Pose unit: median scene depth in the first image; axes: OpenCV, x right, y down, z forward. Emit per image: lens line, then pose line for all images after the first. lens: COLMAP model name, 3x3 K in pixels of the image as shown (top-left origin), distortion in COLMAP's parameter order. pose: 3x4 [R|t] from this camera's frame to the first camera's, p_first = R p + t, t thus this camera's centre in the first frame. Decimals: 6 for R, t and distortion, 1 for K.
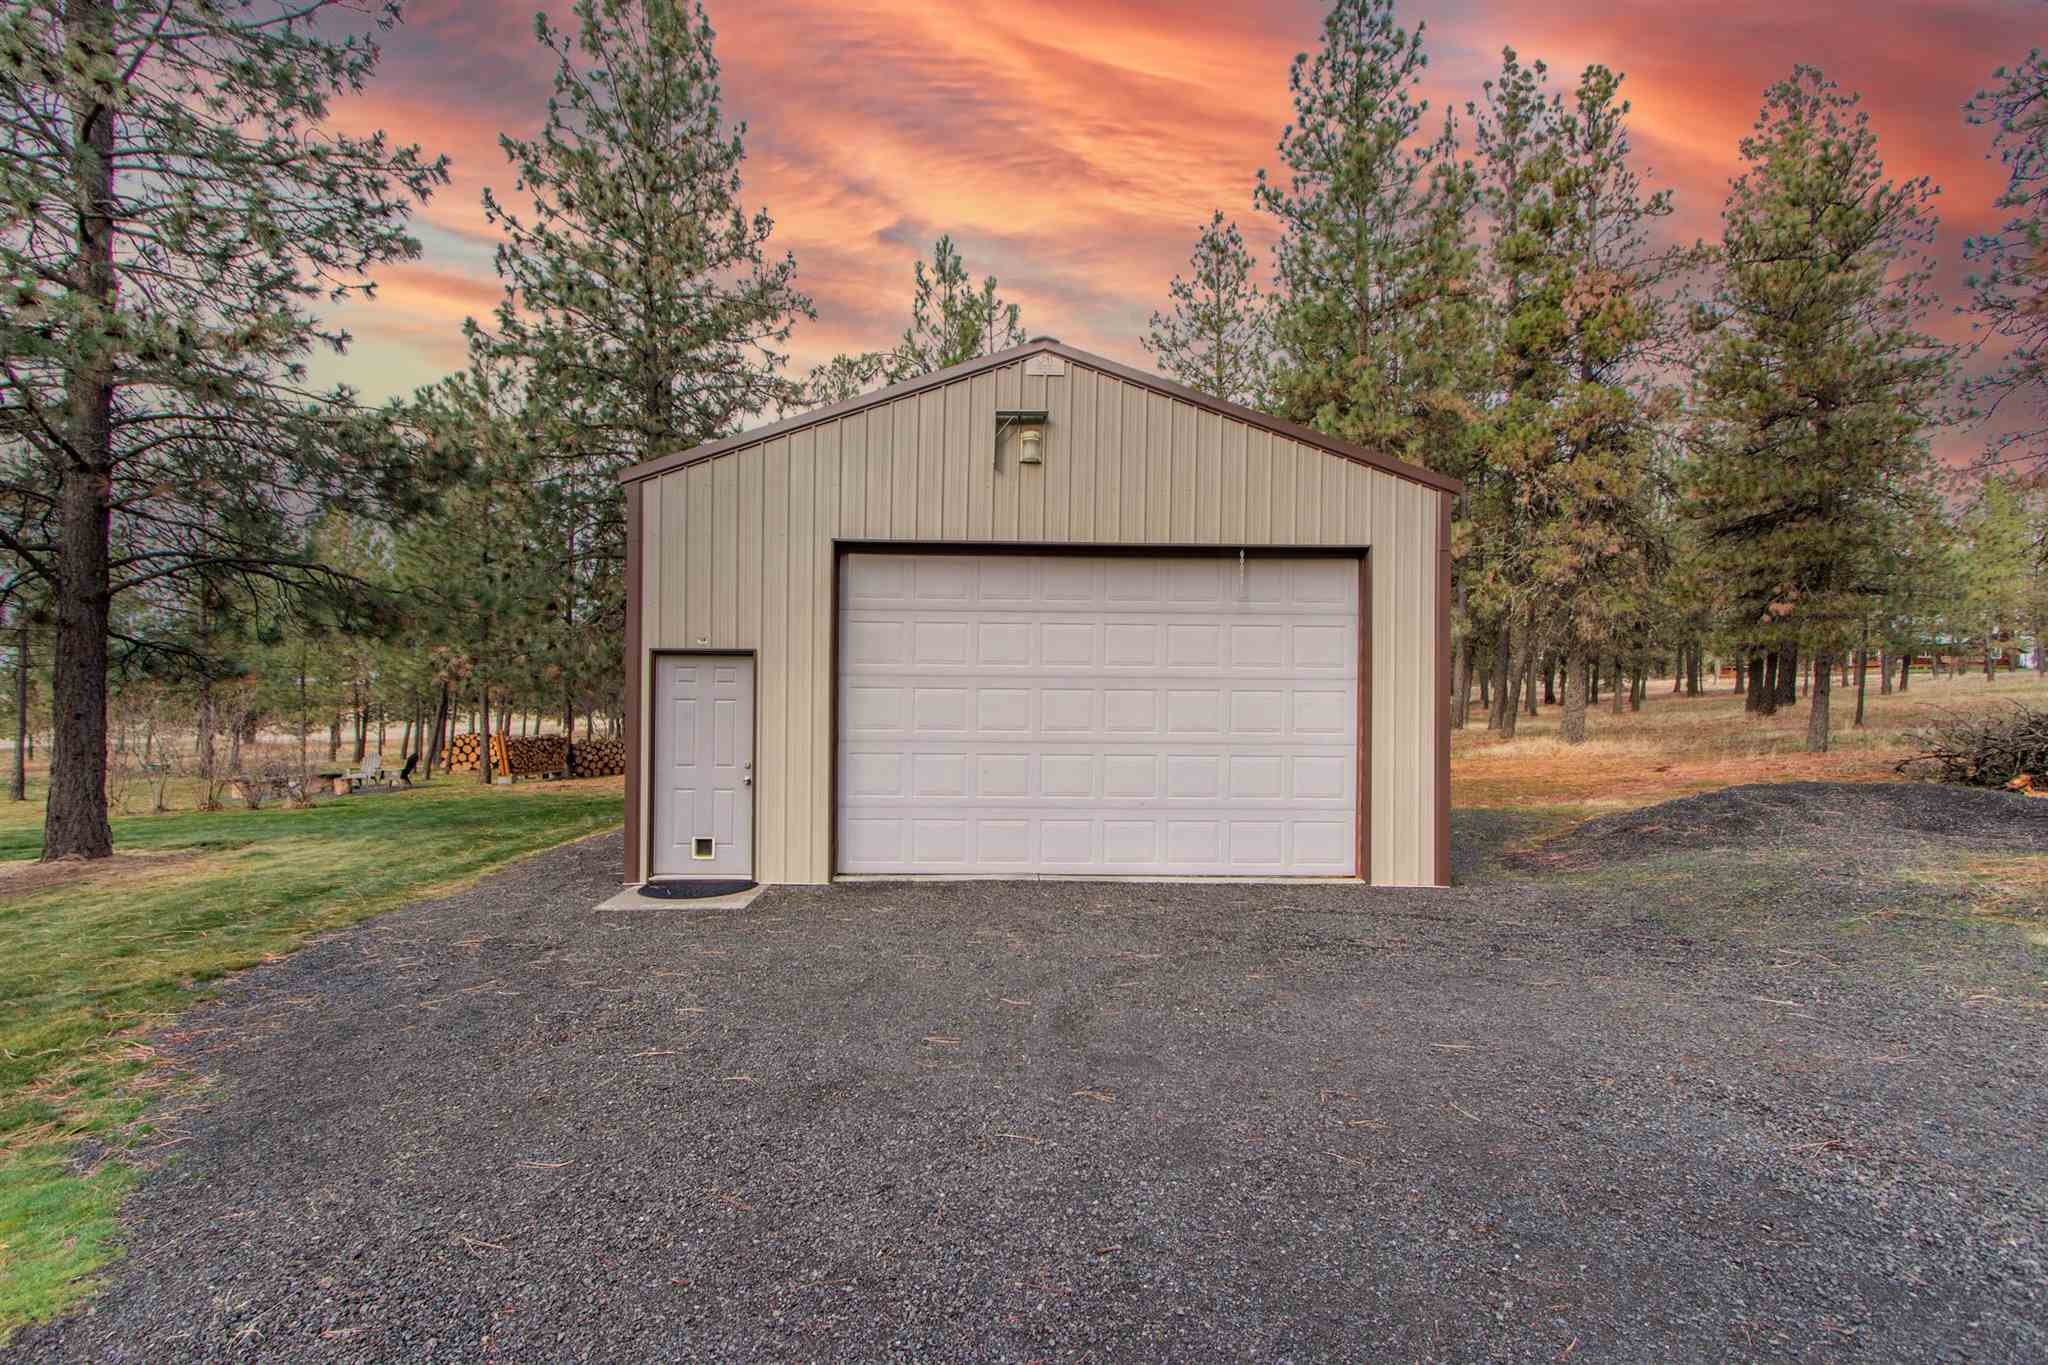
lens RADIAL K [[938.4, 0, 993.7], [0, 938.4, 681.2], [0, 0, 1]] dist [0.002841, -0.000366]
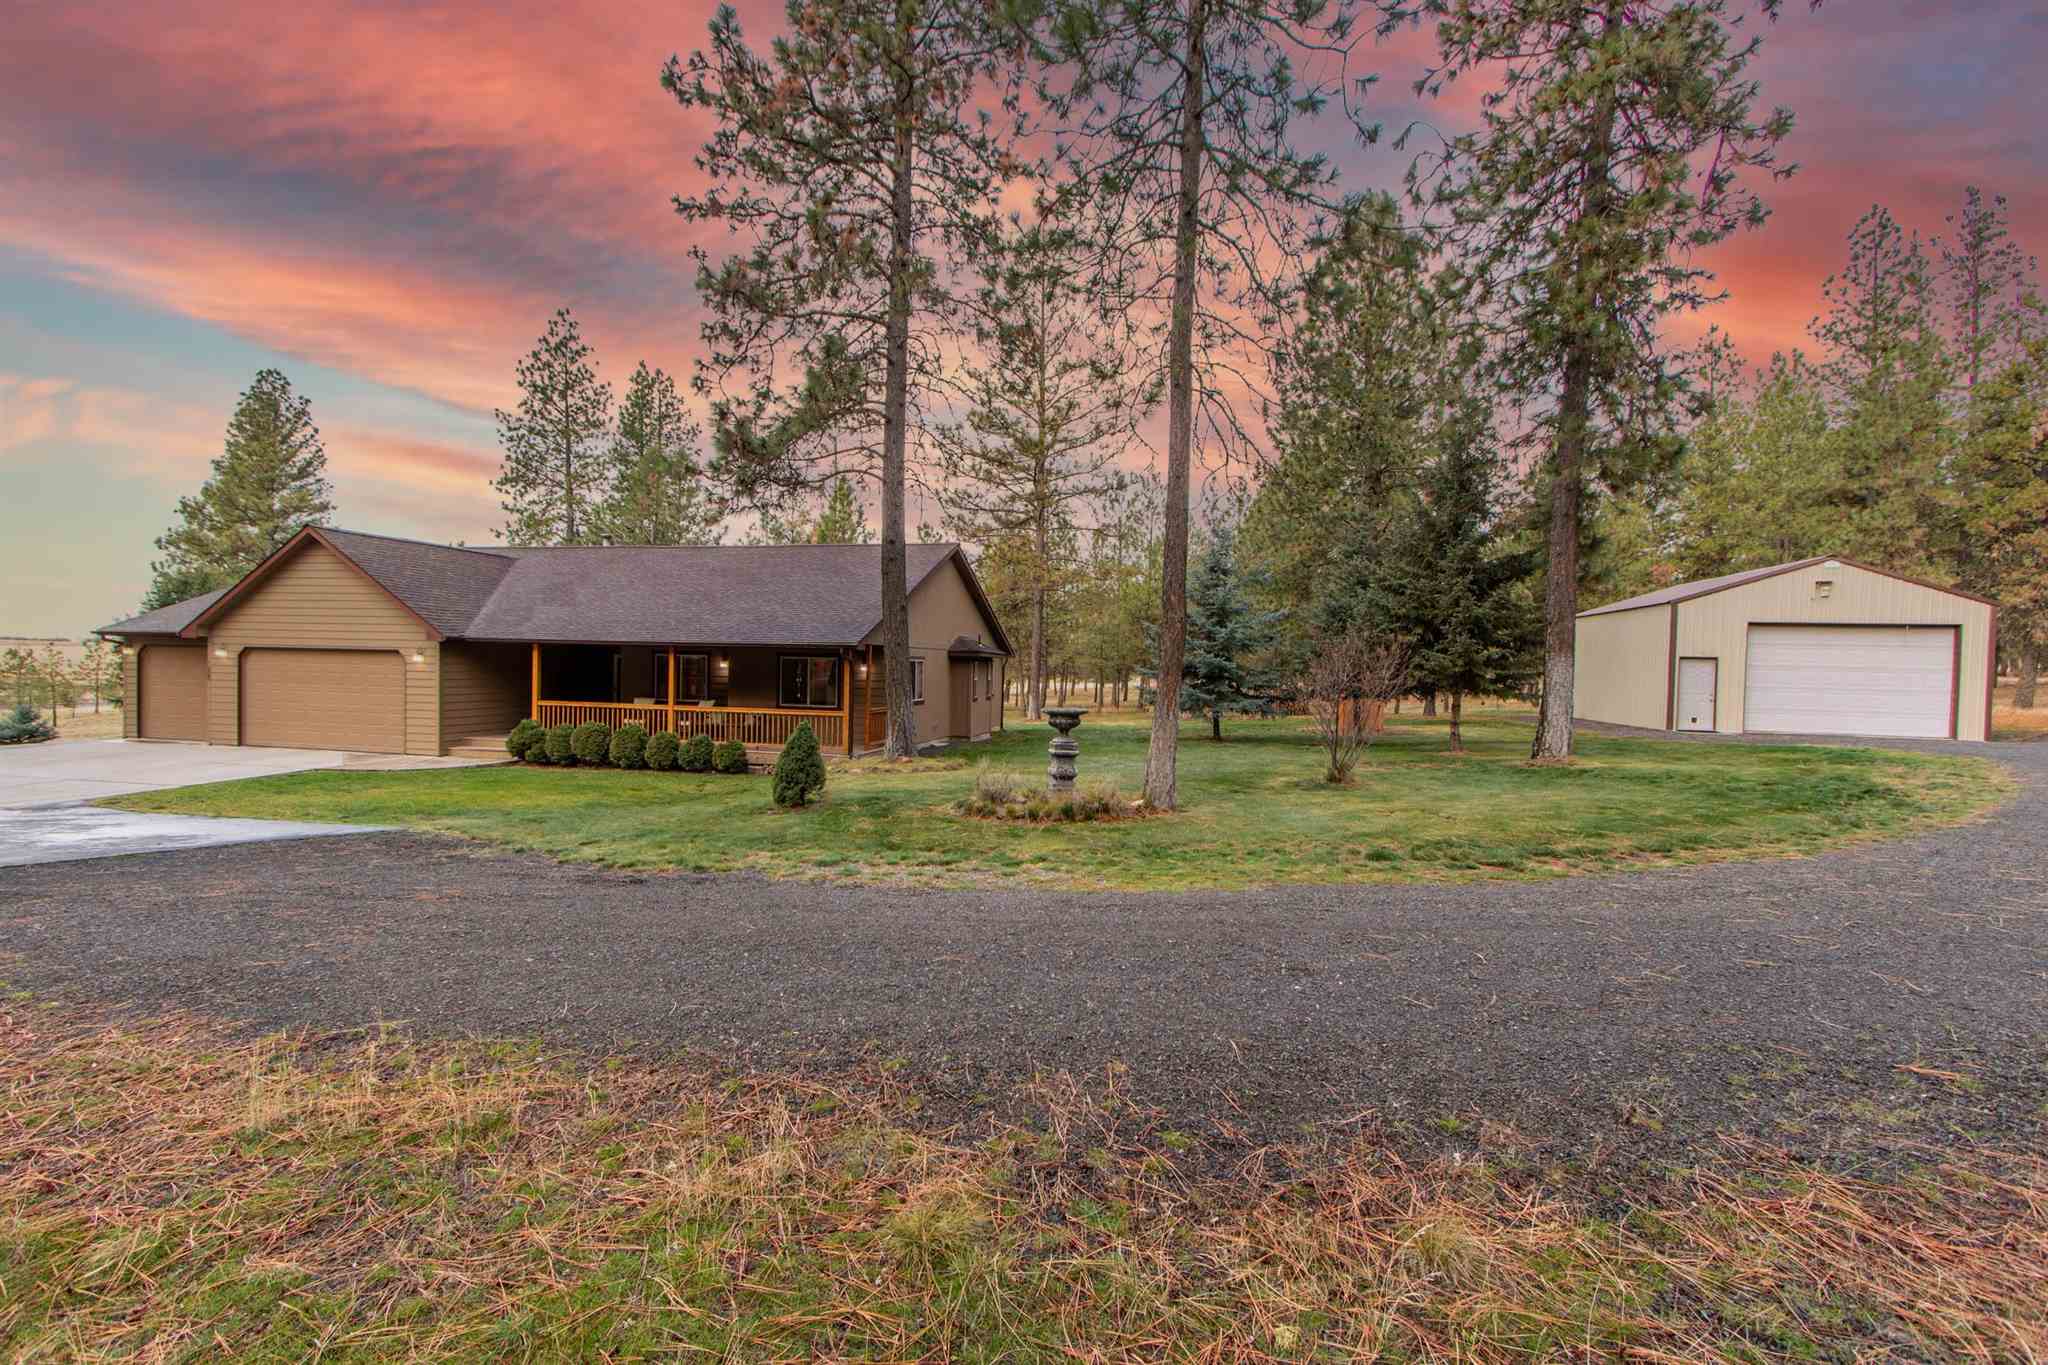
lens RADIAL K [[938.4, 0, 993.7], [0, 938.4, 681.2], [0, 0, 1]] dist [0.002841, -0.000366]
pose [[0.966771, 0.020232, -0.254840, -1.729741], [-0.012344, 0.999395, 0.032515, -0.025311], [0.255344, -0.028289, 0.966436, -2.556509]]
